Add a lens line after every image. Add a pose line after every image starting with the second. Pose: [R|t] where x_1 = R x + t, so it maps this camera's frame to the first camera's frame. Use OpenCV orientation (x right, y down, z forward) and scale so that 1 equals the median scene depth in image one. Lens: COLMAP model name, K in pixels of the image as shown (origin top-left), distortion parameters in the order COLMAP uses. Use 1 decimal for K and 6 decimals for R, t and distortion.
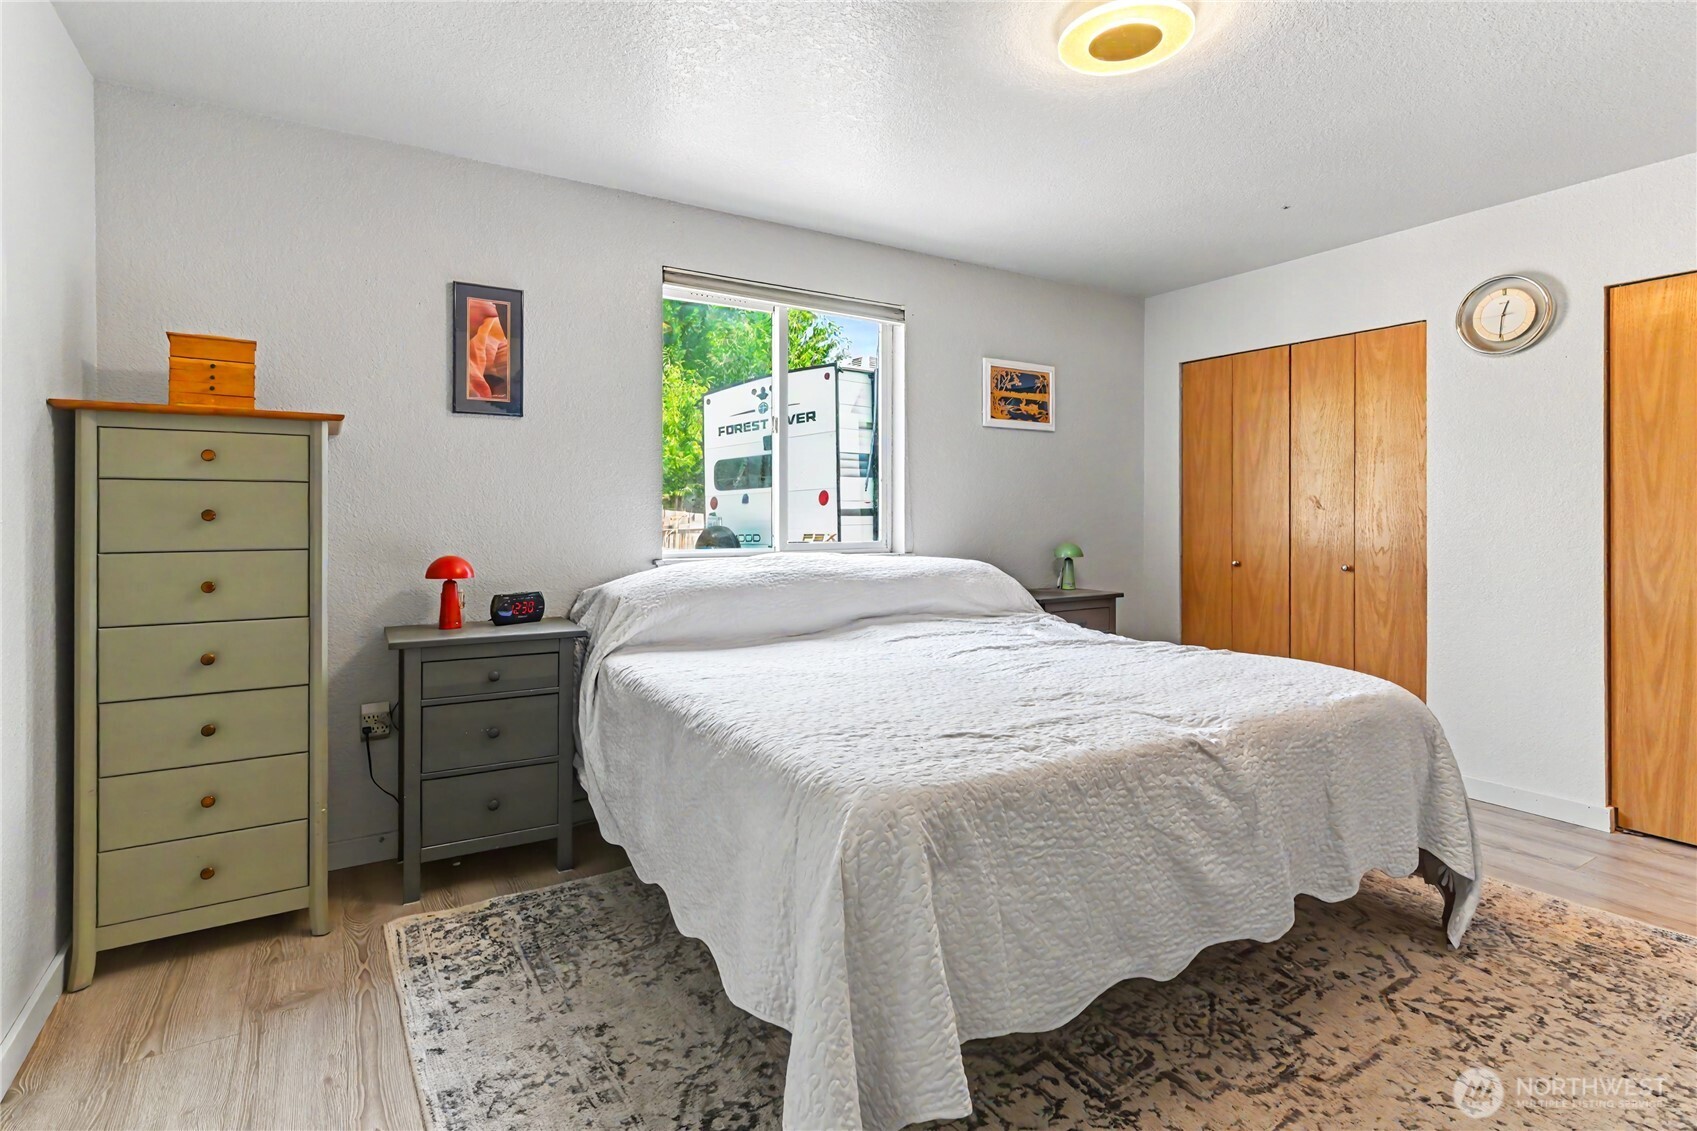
lens RADIAL K [[839.5, 0, 856.1], [0, 839.5, 515.8], [0, 0, 1]] dist [0.000461, 0.000310]
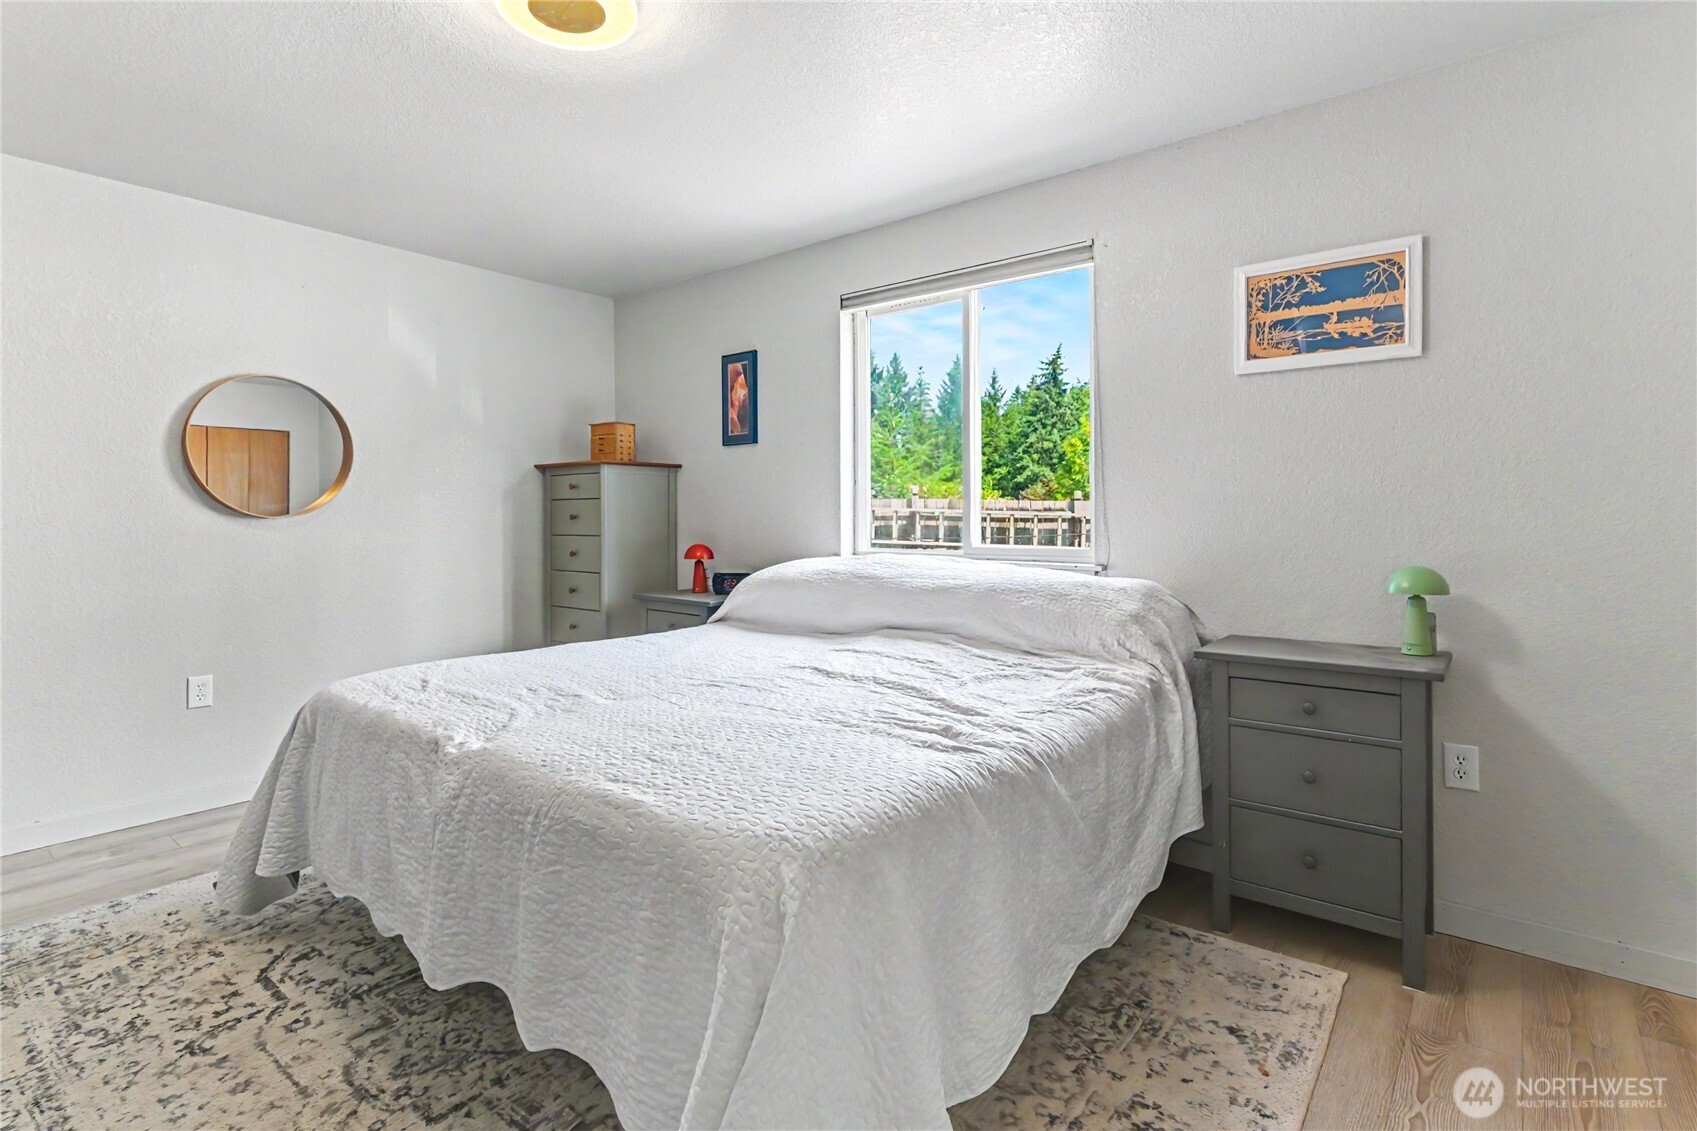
lens RADIAL K [[829.2, 0, 824.6], [0, 829.2, 532.3], [0, 0, 1]] dist [-0.000470, 0.000369]
pose [[0.303758, 0.013771, -0.952650, 0.728093], [-0.000747, 0.999899, 0.014215, 0.004111], [0.952749, -0.003606, 0.303738, 0.565245]]
